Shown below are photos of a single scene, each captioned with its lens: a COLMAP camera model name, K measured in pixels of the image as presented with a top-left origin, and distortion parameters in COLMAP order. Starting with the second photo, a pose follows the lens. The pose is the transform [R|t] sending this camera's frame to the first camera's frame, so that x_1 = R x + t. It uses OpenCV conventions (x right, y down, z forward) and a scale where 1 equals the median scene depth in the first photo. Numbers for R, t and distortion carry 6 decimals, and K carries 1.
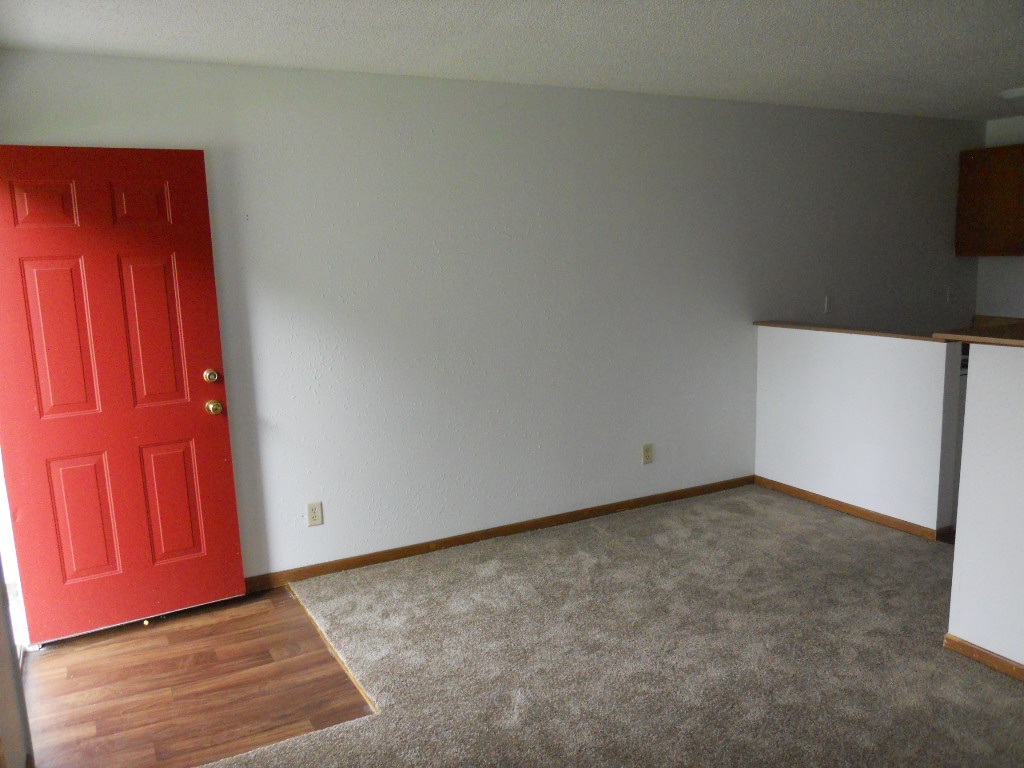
lens RADIAL K [[835.8, 0, 515.9], [0, 835.8, 405.9], [0, 0, 1]] dist [-0.040961, 0.019557]
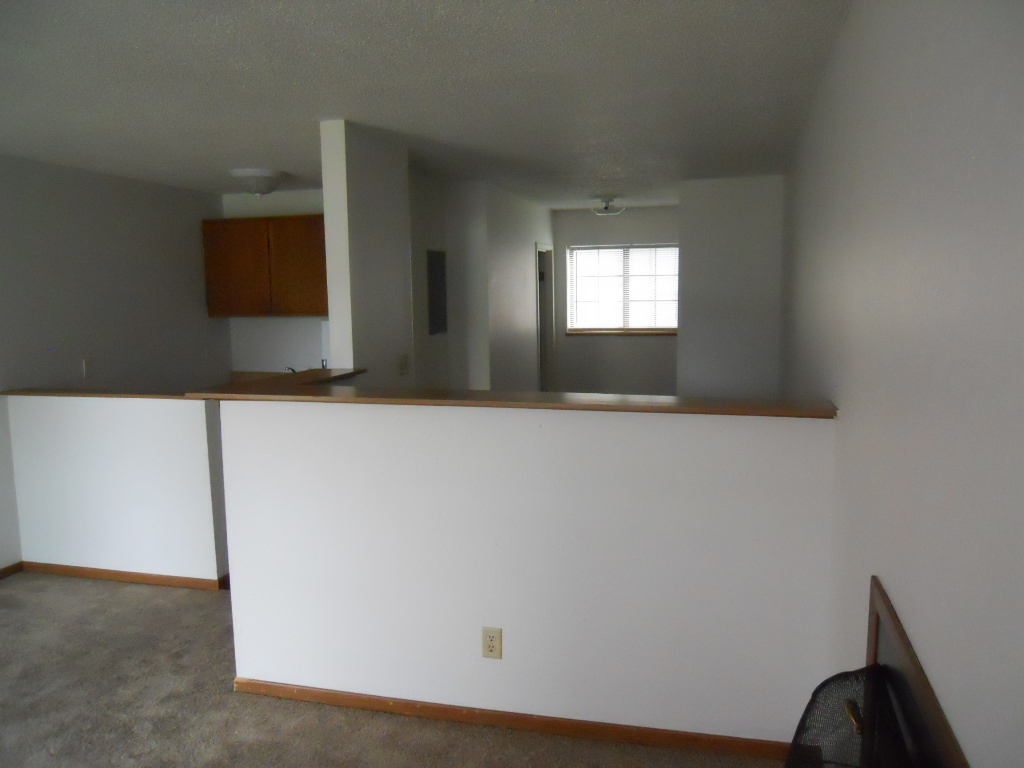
lens RADIAL K [[835.8, 0, 515.9], [0, 835.8, 405.9], [0, 0, 1]] dist [-0.040961, 0.019557]
pose [[0.680638, -0.073098, 0.728964, 0.022720], [0.124925, 0.992018, -0.017167, -0.001690], [-0.721890, 0.102750, 0.684337, -0.004350]]
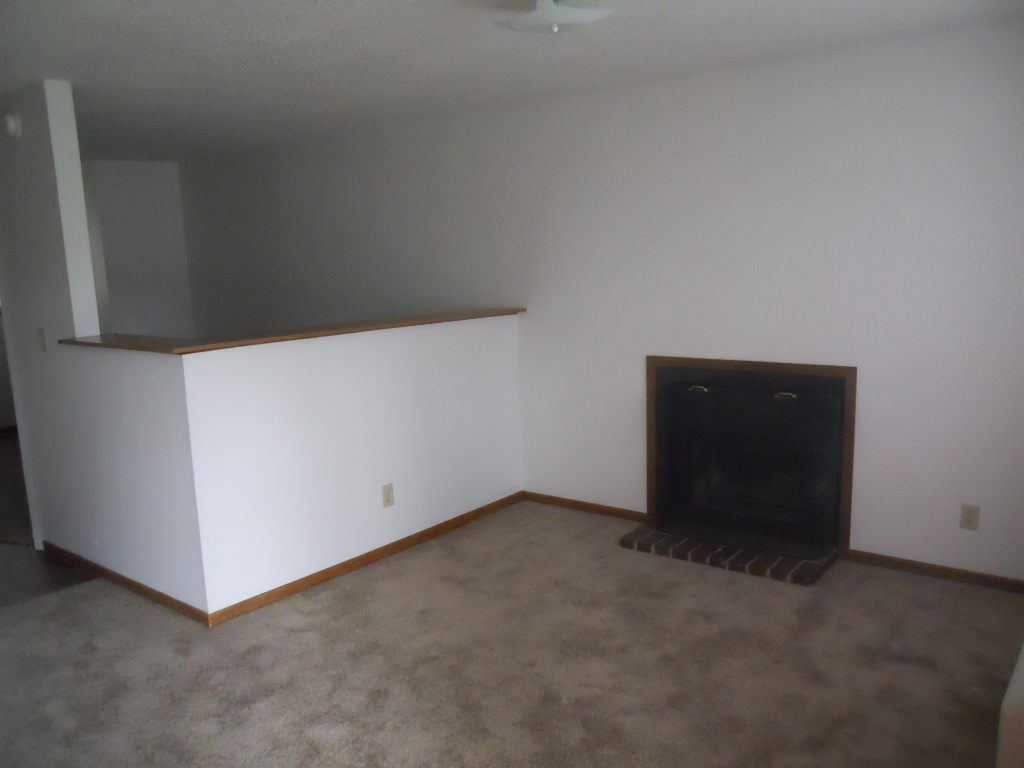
lens RADIAL K [[835.8, 0, 515.9], [0, 835.8, 405.9], [0, 0, 1]] dist [-0.040961, 0.019557]
pose [[-0.408236, -0.119566, 0.905012, -0.554968], [0.213591, 0.951356, 0.222036, -0.134843], [-0.887537, 0.283946, -0.362839, 0.851612]]
